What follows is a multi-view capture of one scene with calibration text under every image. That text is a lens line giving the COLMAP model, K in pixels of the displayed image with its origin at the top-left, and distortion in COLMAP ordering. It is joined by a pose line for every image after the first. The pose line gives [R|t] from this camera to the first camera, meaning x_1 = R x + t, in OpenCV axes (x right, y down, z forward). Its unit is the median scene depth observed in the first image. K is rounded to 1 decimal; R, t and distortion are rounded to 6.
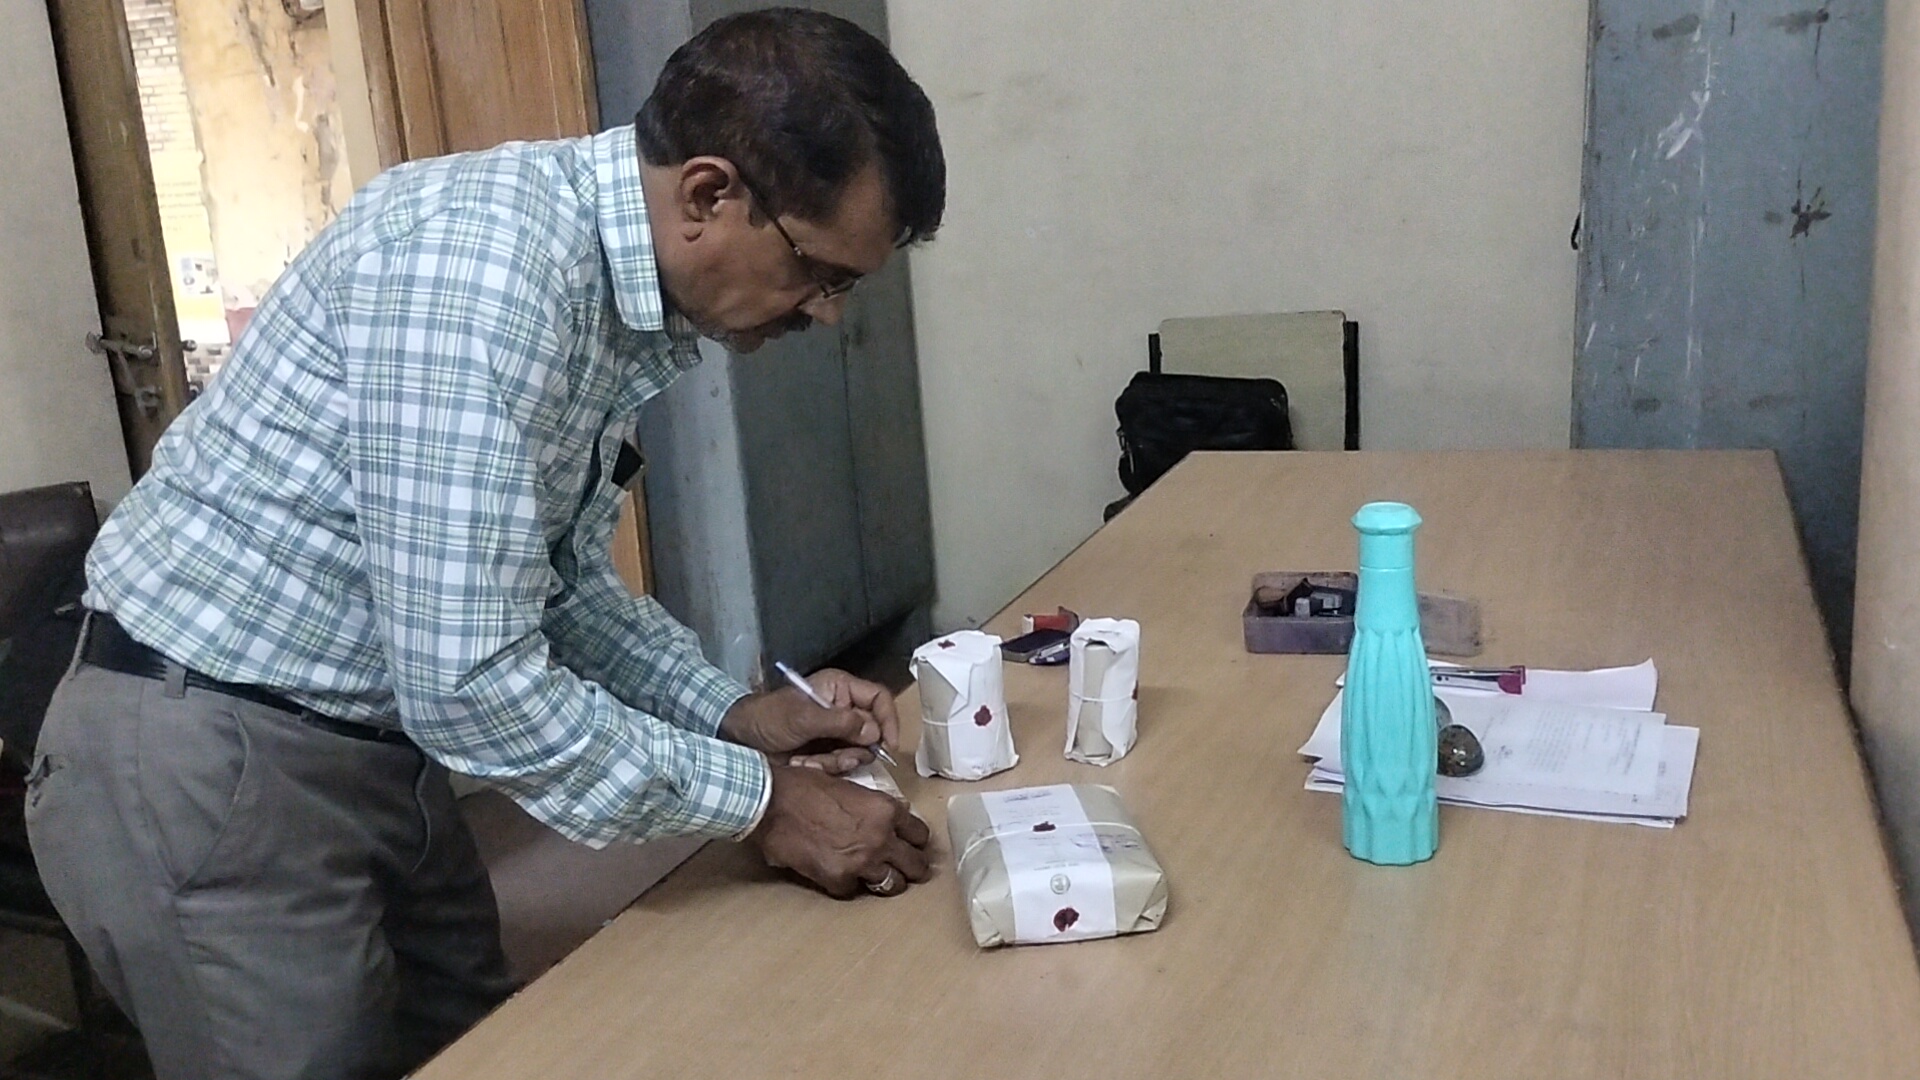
lens RADIAL K [[1690.0, 0, 949.2], [0, 1690.0, 526.5], [0, 0, 1]] dist [0.114618, -0.216223]
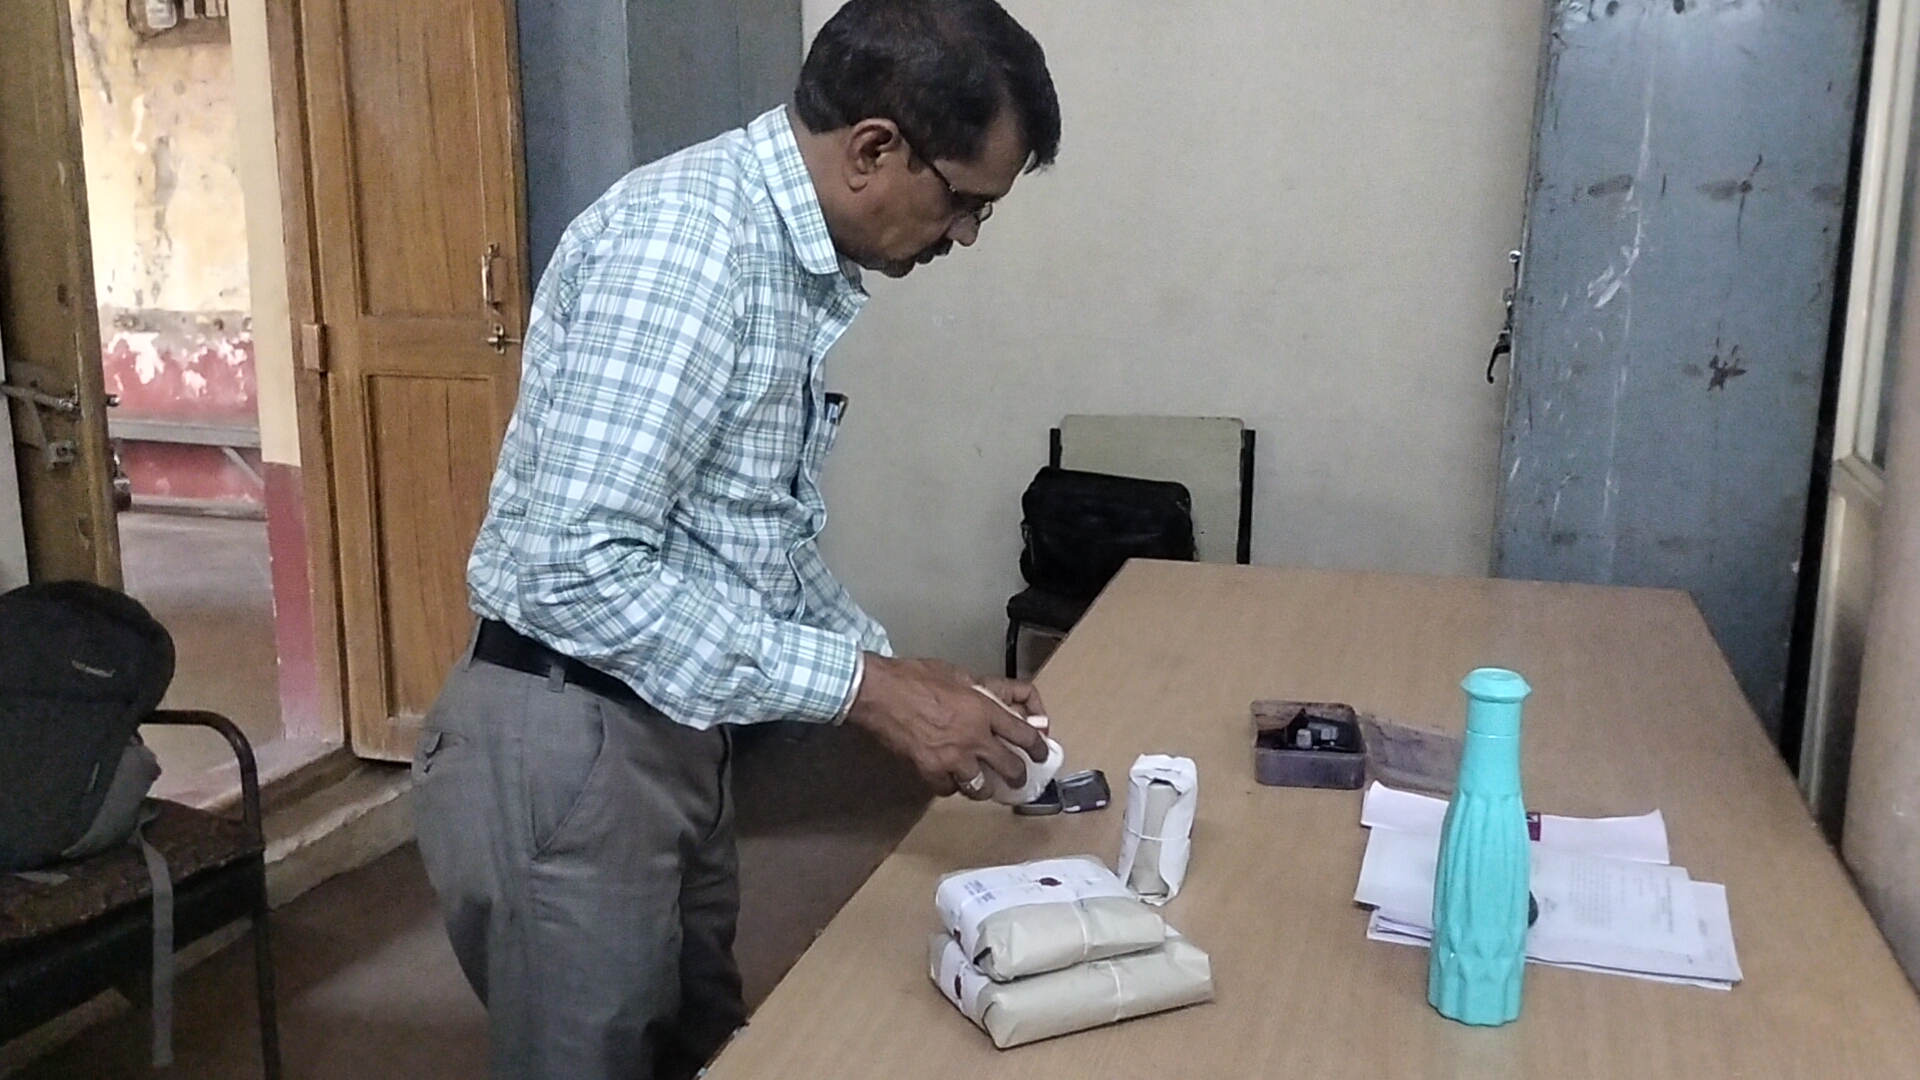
lens RADIAL K [[1695.9, 0, 948.1], [0, 1695.9, 527.5], [0, 0, 1]] dist [0.092817, -0.157171]
pose [[0.991496, 0.051532, 0.119498, -0.130787], [-0.047426, 0.998191, -0.036958, -0.030373], [-0.121187, 0.030976, 0.992146, 0.009927]]
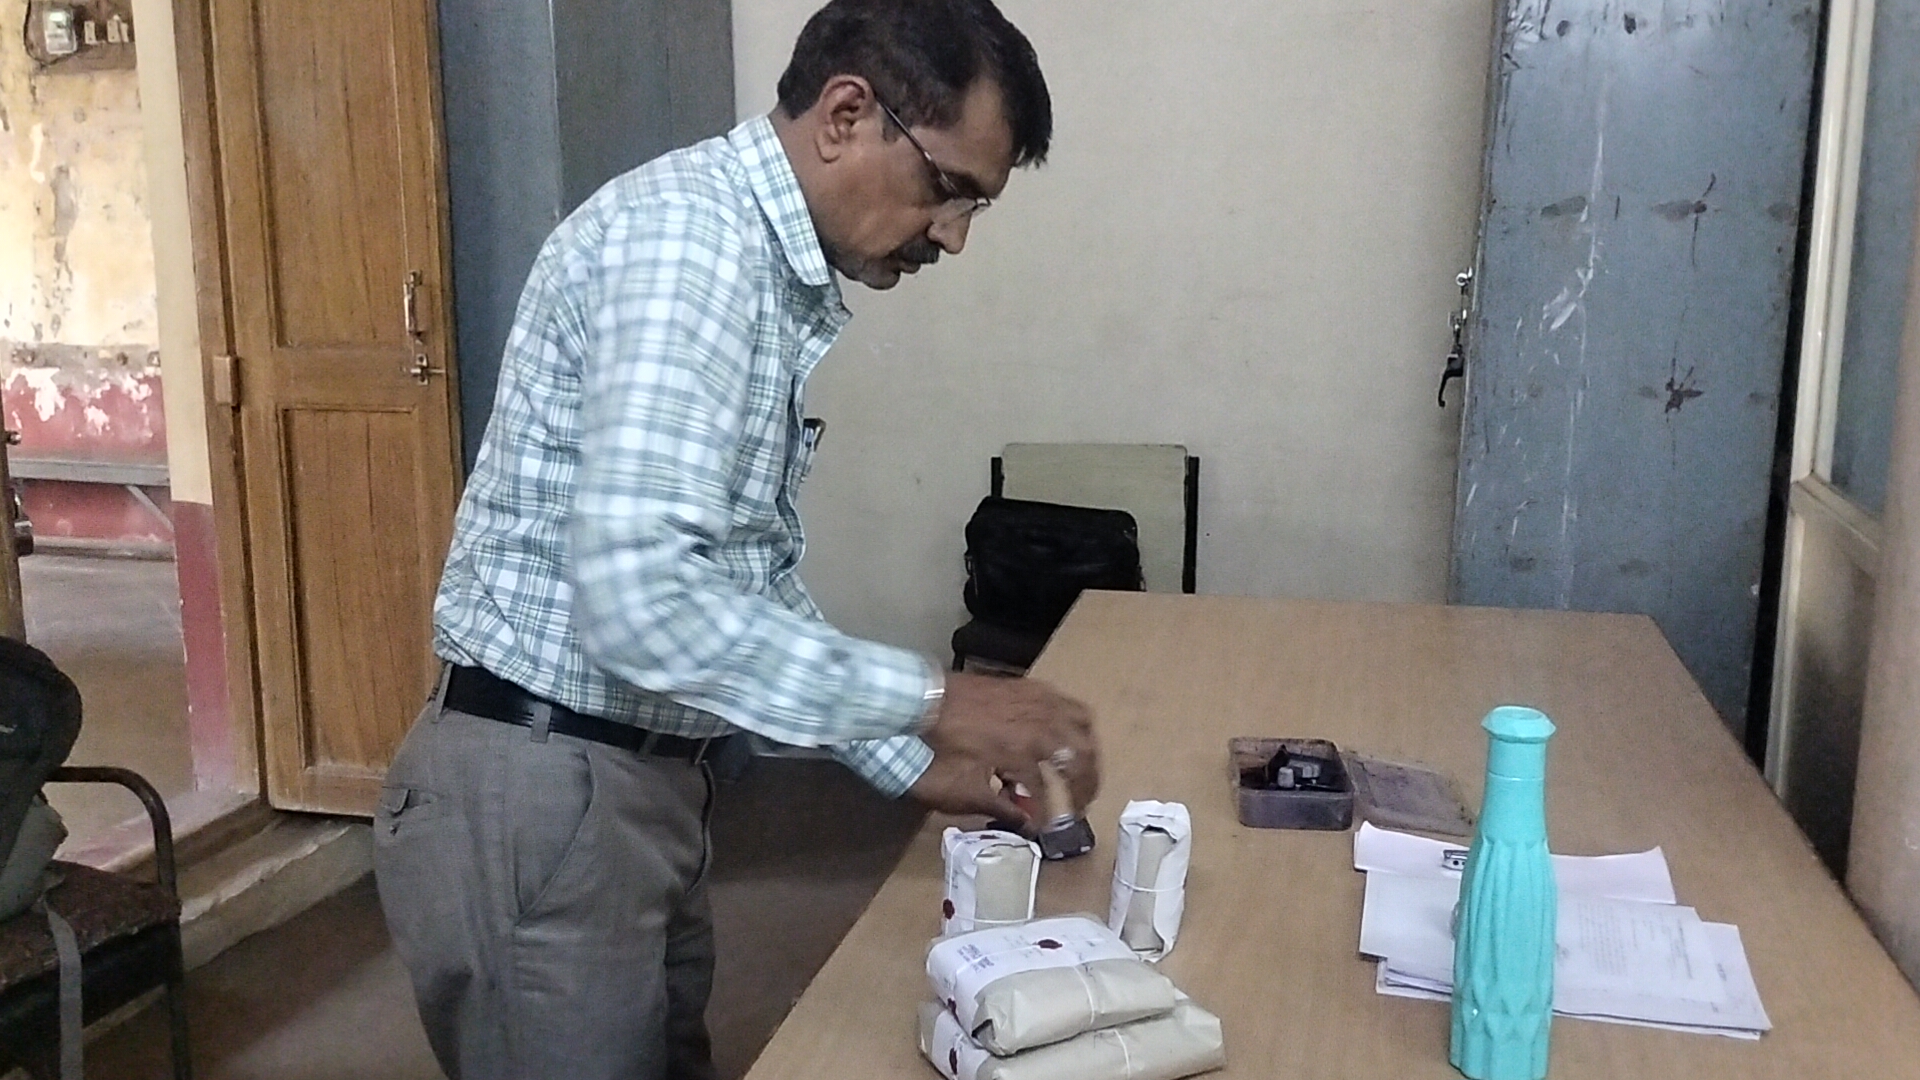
lens RADIAL K [[1695.9, 0, 948.1], [0, 1695.9, 527.5], [0, 0, 1]] dist [0.092817, -0.157171]
pose [[0.985352, 0.041833, 0.165324, -0.150507], [-0.032933, 0.997875, -0.056214, -0.033769], [-0.167324, 0.049946, 0.984636, 0.060014]]
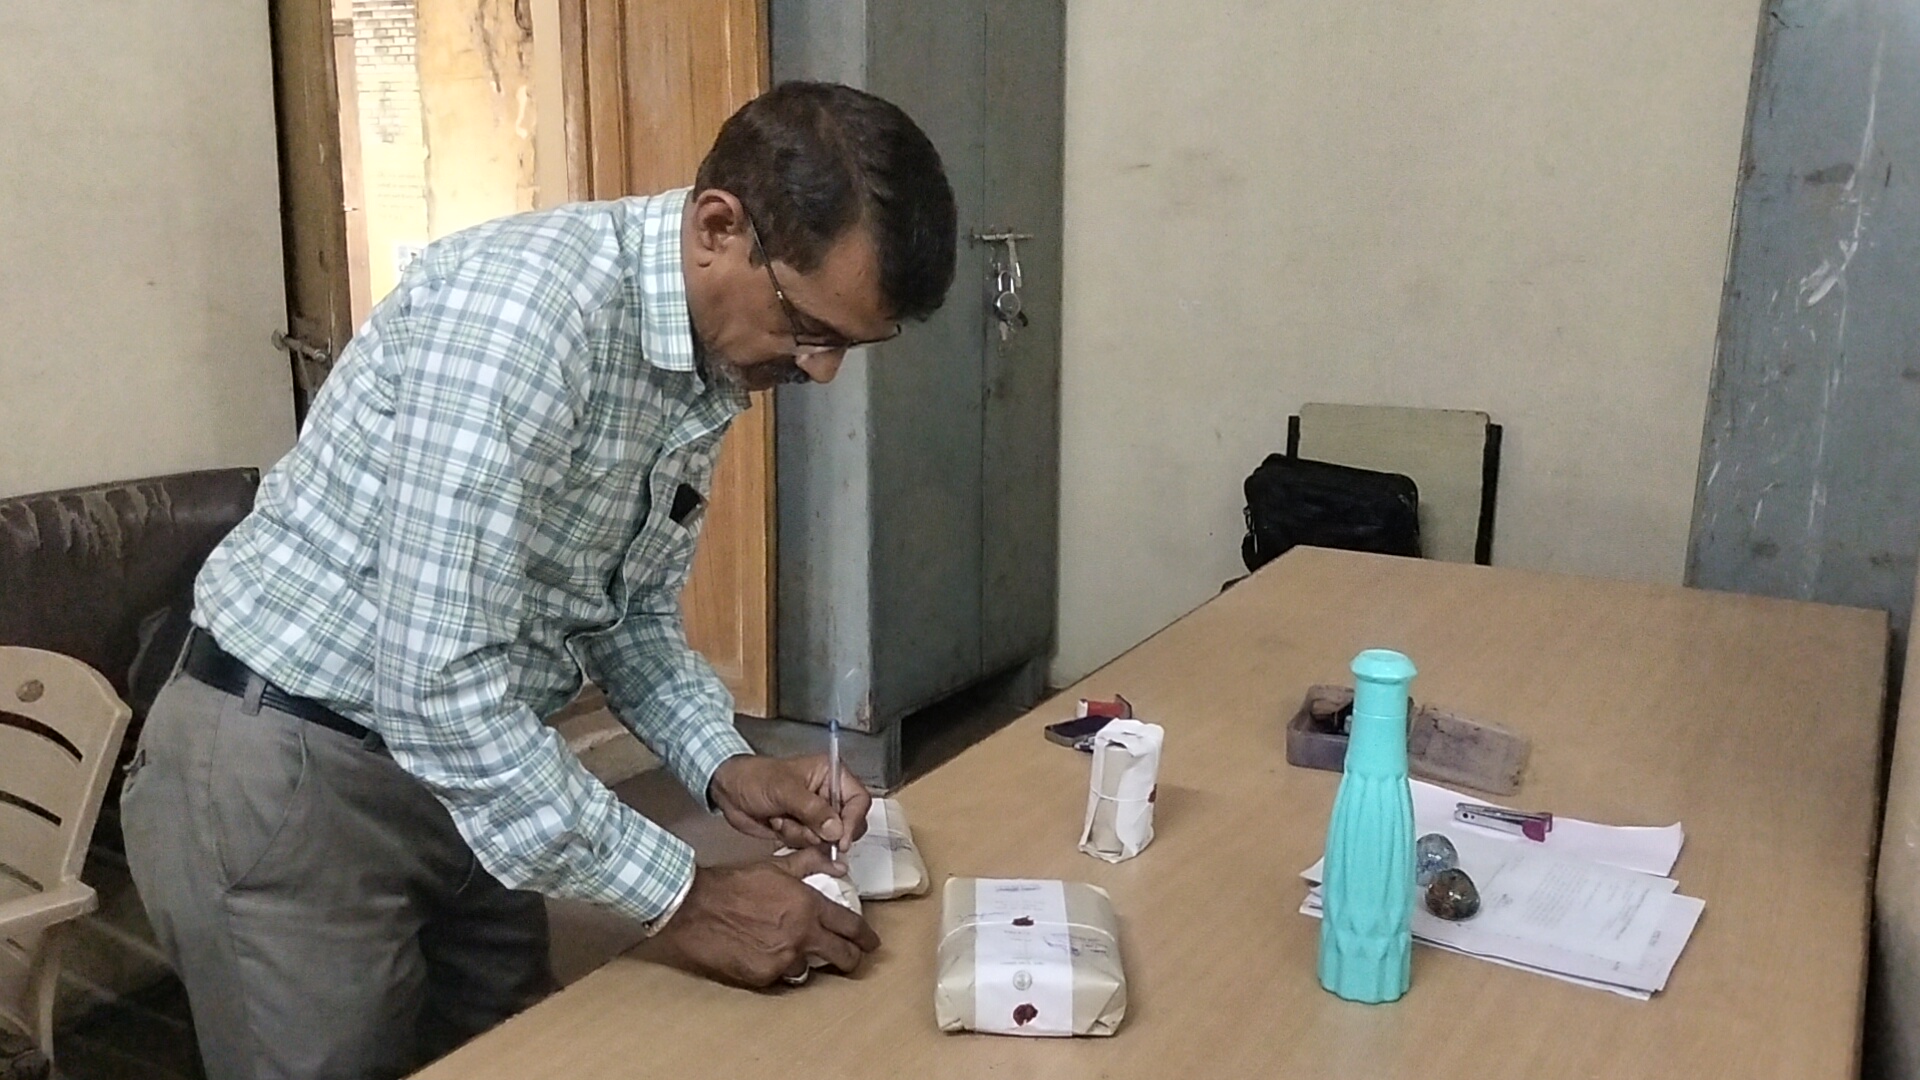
lens RADIAL K [[1681.9, 0, 951.7], [0, 1681.9, 532.9], [0, 0, 1]] dist [0.117324, -0.214804]
pose [[0.989274, 0.105154, -0.101388, 0.061565], [-0.106509, 0.994279, -0.008028, -0.032701], [0.099964, 0.018740, 0.994815, -0.034786]]
